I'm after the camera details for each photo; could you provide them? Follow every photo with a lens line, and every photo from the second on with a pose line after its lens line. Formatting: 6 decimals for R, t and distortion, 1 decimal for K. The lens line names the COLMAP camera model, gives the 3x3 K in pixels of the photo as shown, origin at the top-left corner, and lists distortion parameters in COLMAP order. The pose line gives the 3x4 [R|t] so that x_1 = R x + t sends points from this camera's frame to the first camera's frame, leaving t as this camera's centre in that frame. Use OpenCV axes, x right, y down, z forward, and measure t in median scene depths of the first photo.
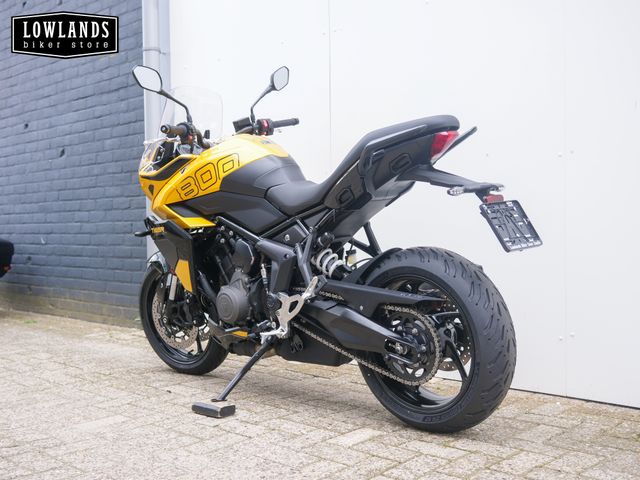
lens RADIAL K [[732.9, 0, 321.0], [0, 732.9, 240.3], [0, 0, 1]] dist [-0.023296, 0.000000]
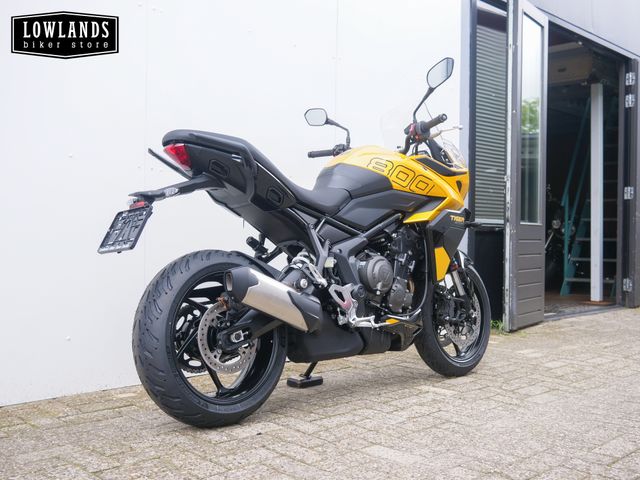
lens RADIAL K [[732.9, 0, 322.2], [0, 732.9, 241.6], [0, 0, 1]] dist [-0.023296, 0.000000]
pose [[0.010722, 0.006767, 0.999920, -1.154147], [0.006285, 0.999957, -0.006835, 0.001444], [-0.999923, 0.006358, 0.010679, 1.057374]]
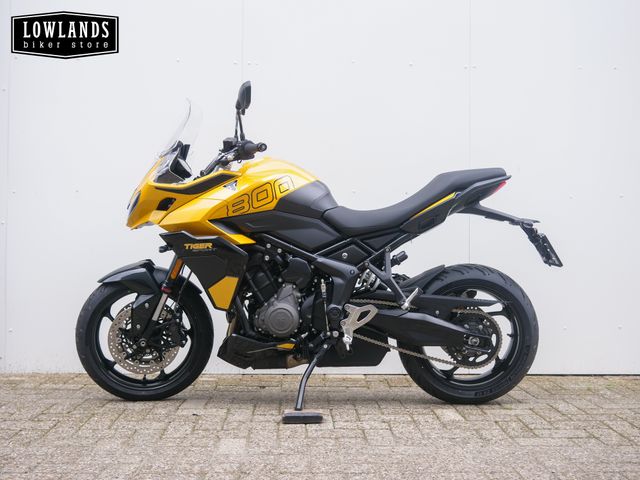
lens RADIAL K [[732.9, 0, 317.9], [0, 732.9, 239.5], [0, 0, 1]] dist [-0.023296, 0.000000]
pose [[0.705335, 0.031136, 0.708190, -0.887694], [-0.005585, 0.999248, -0.038371, 0.015256], [-0.708852, 0.023109, 0.704979, 0.234576]]
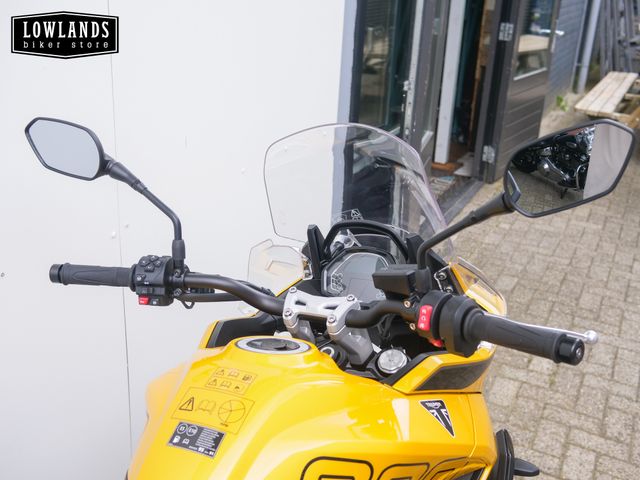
lens RADIAL K [[732.9, 0, 318.2], [0, 732.9, 241.0], [0, 0, 1]] dist [-0.023296, 0.000000]
pose [[-0.310770, -0.353662, 0.882239, -0.326504], [-0.035483, 0.931868, 0.361058, -0.318740], [-0.949822, 0.080902, -0.302146, 1.073291]]
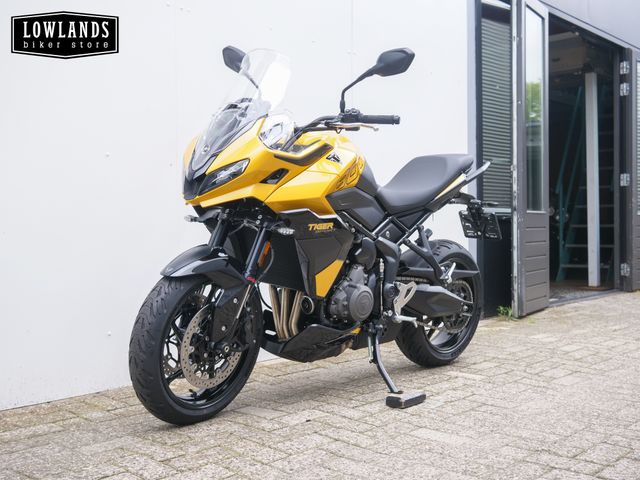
lens RADIAL K [[732.9, 0, 320.3], [0, 732.9, 241.0], [0, 0, 1]] dist [-0.023296, 0.000000]
pose [[-0.011950, -0.003611, 0.999922, -1.183295], [0.027567, 0.999612, 0.003939, -0.000688], [-0.999549, 0.027612, -0.011846, 1.130909]]
